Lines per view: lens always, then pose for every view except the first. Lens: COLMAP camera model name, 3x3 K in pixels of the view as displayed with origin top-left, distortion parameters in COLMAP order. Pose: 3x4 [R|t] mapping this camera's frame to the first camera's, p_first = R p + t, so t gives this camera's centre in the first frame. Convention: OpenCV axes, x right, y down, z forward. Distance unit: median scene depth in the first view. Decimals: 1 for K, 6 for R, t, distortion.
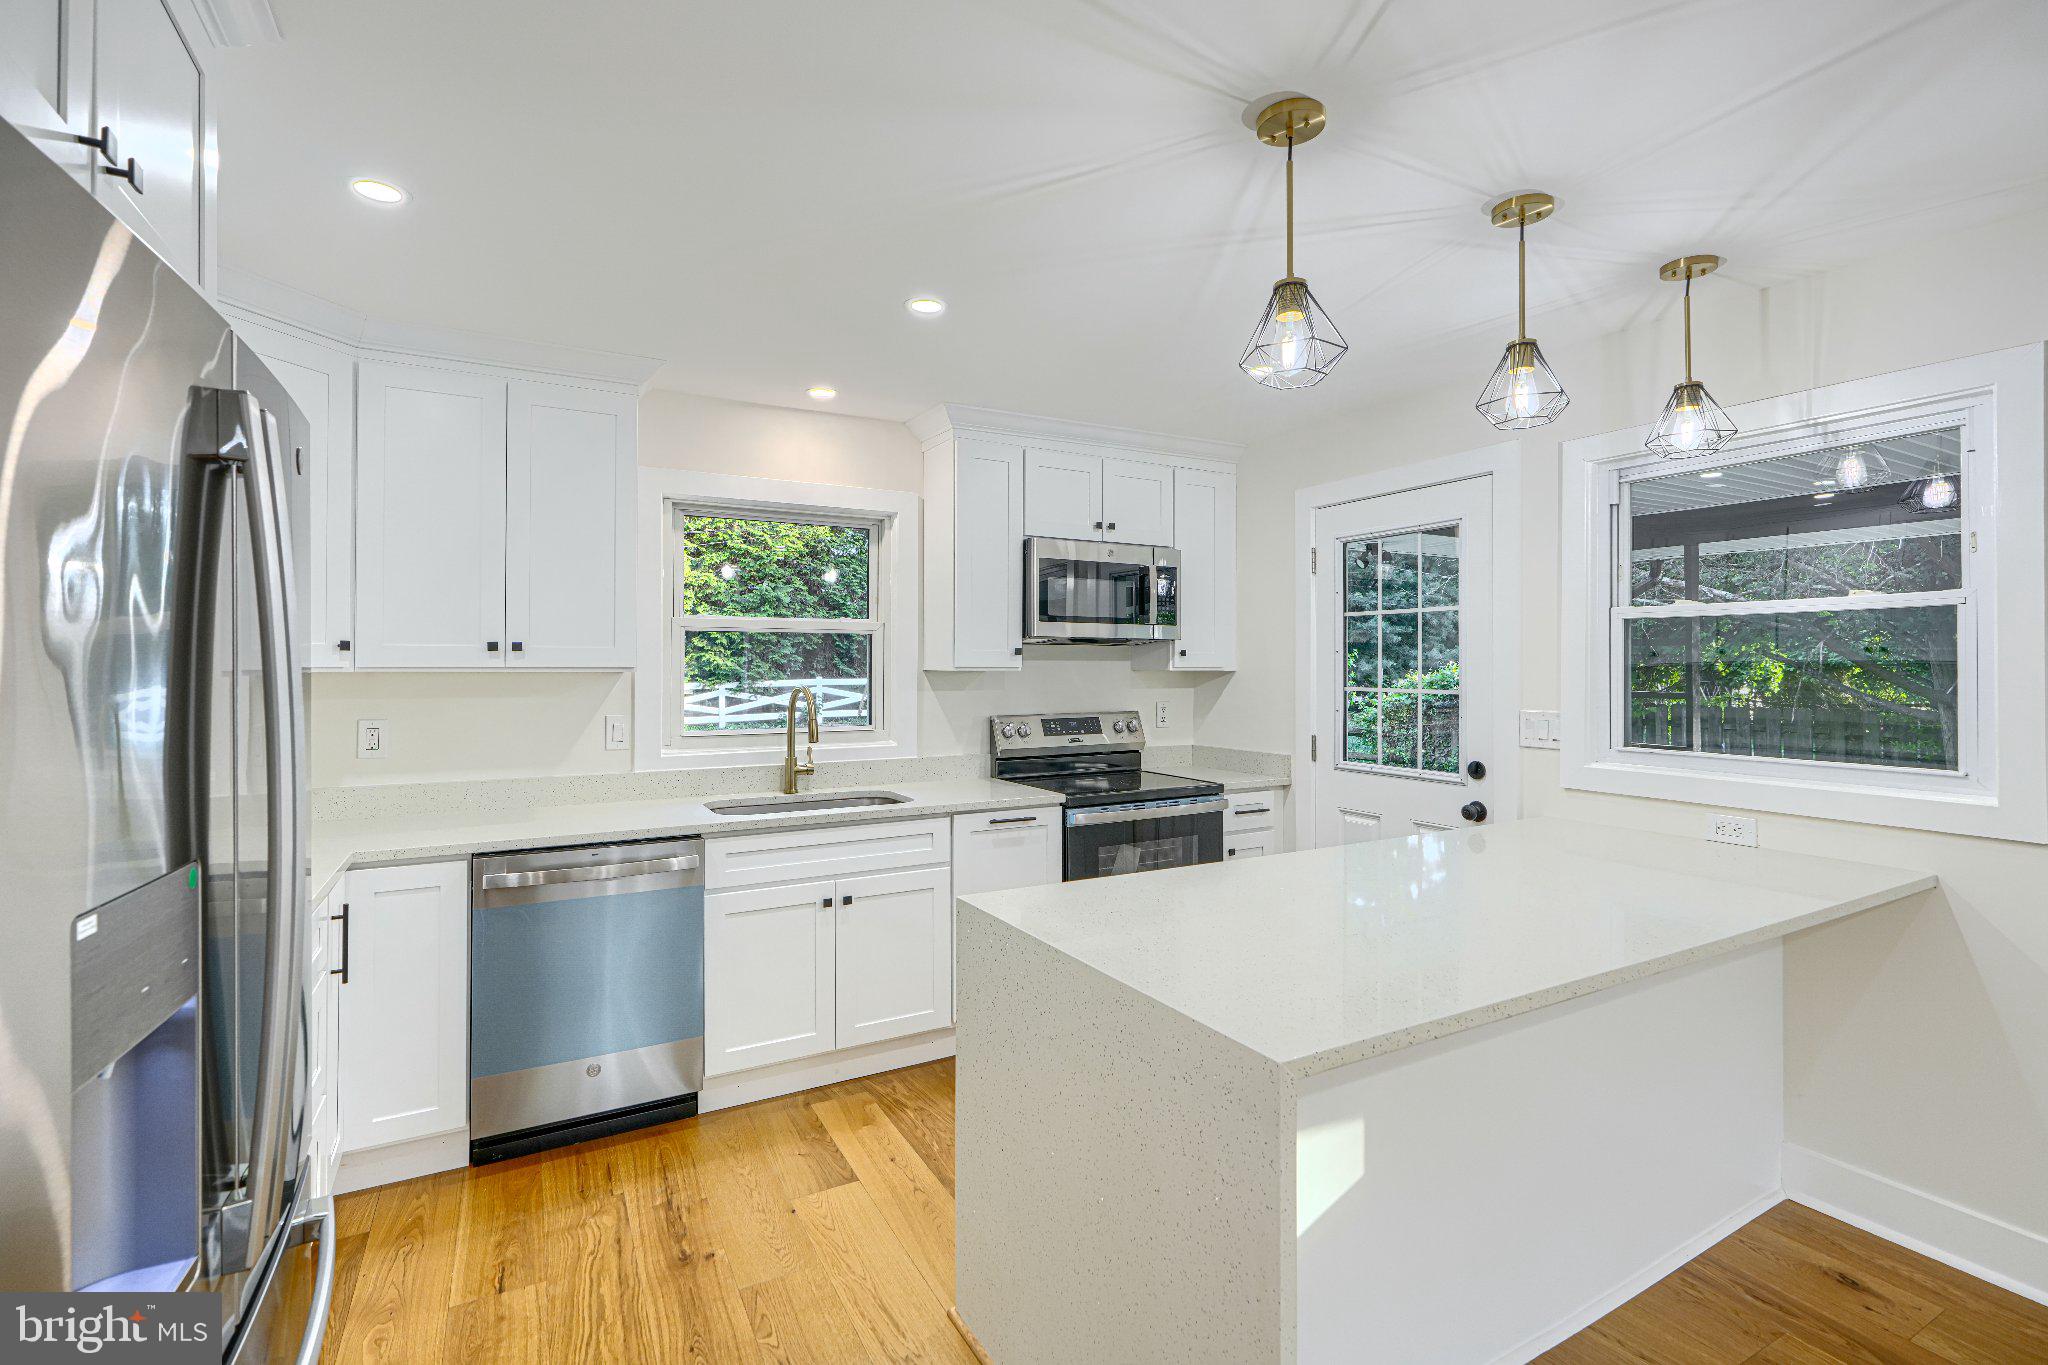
lens RADIAL K [[928.5, 0, 1025.7], [0, 928.5, 664.6], [0, 0, 1]] dist [0.001548, 0.000298]
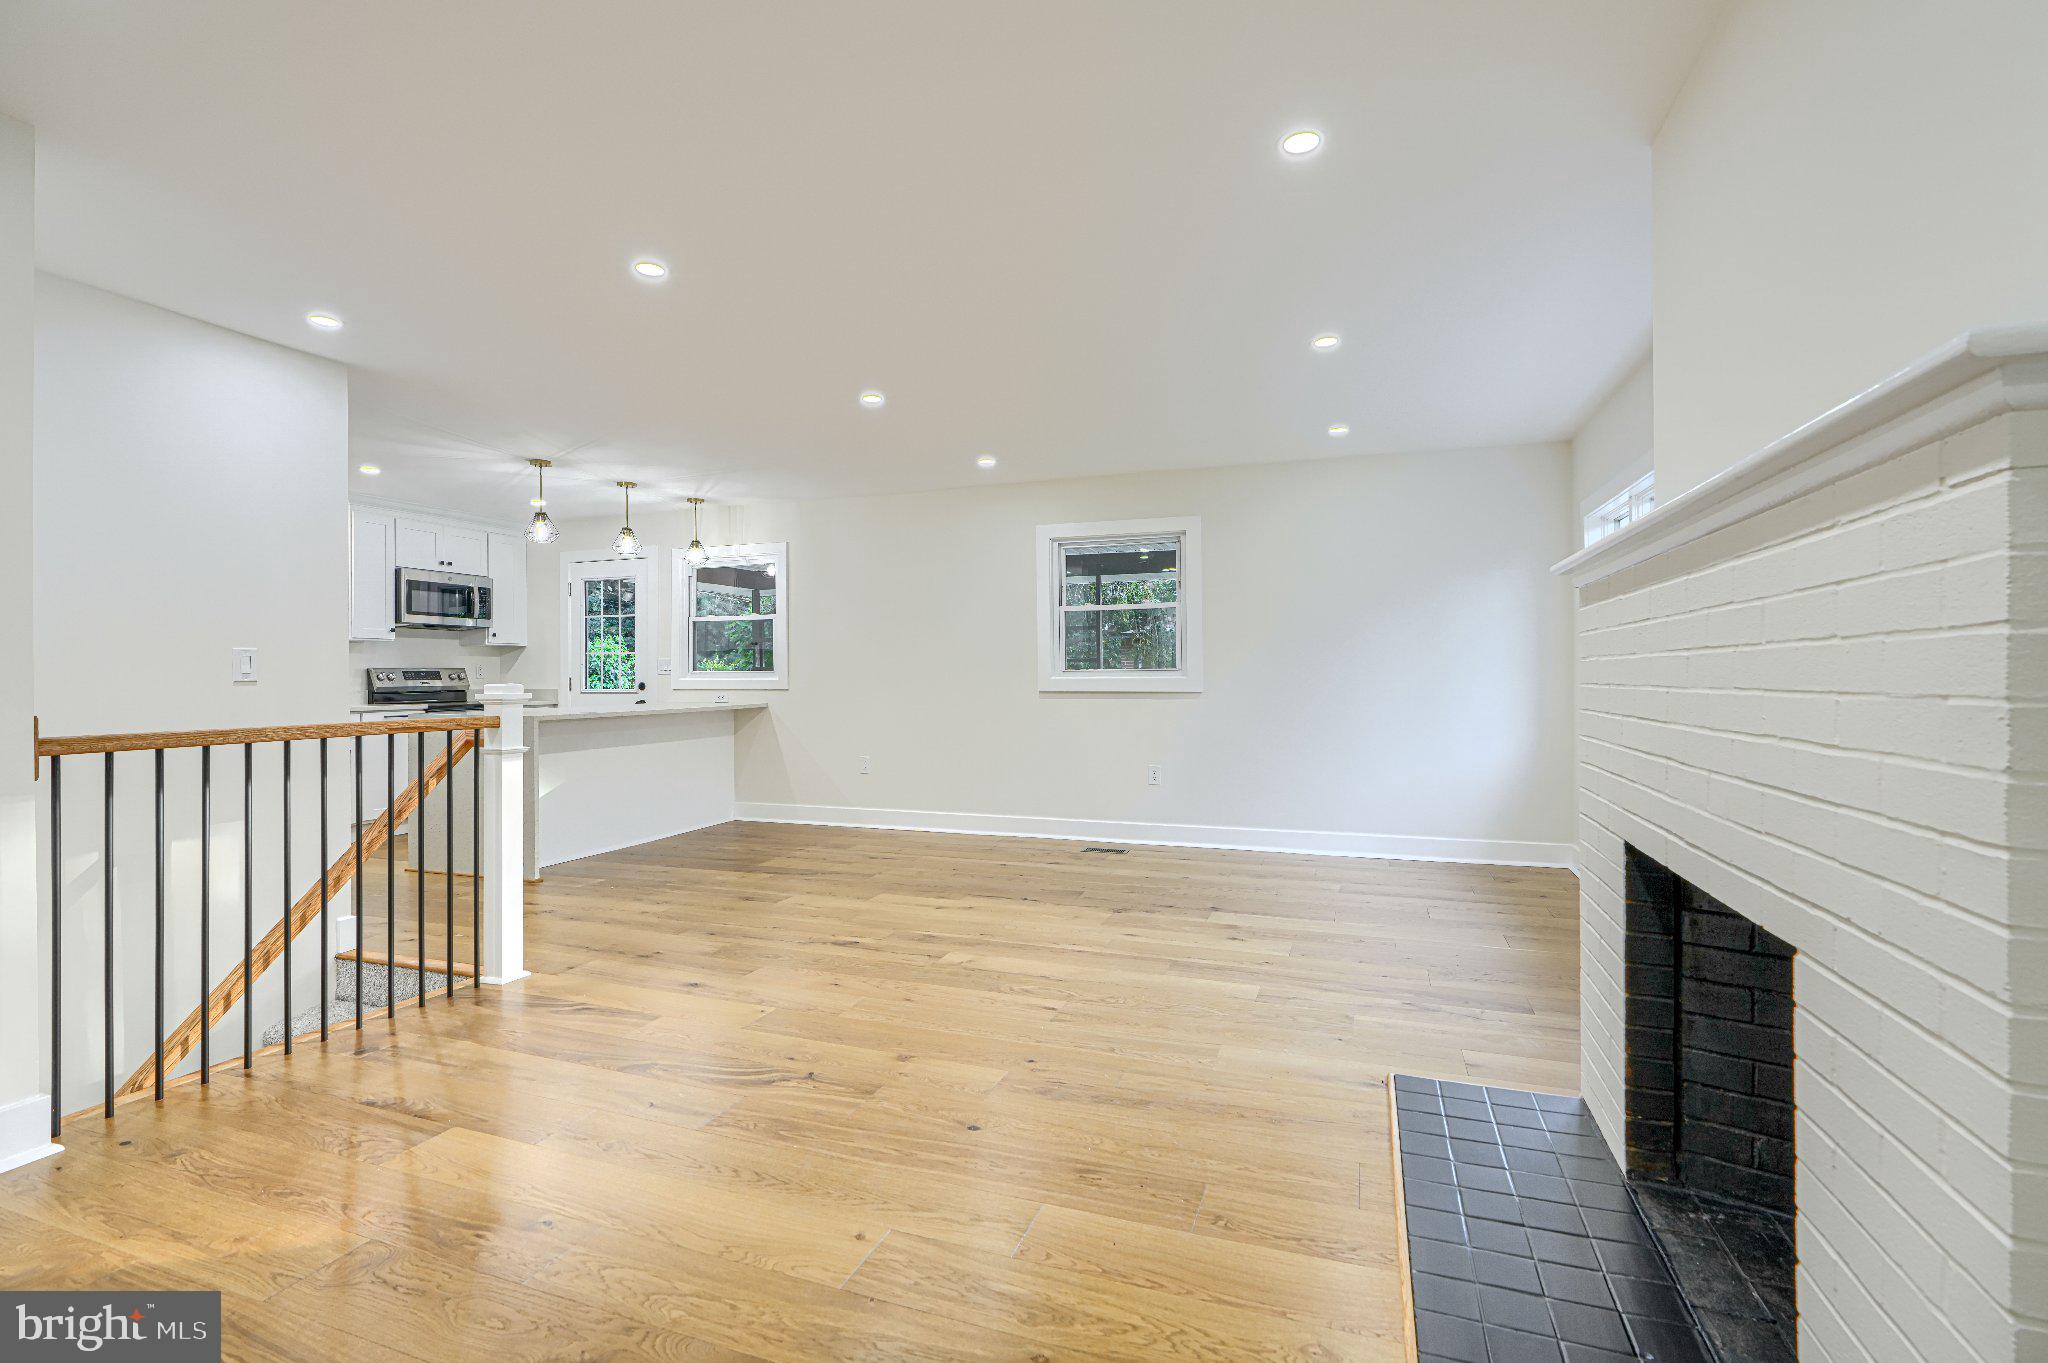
lens RADIAL K [[917.7, 0, 1024.0], [0, 917.7, 681.5], [0, 0, 1]] dist [0.001253, -0.000025]
pose [[0.756148, -0.007486, 0.654358, -0.262681], [0.003495, 0.999967, 0.007401, 0.081025], [-0.654391, -0.003309, 0.756149, -1.225315]]
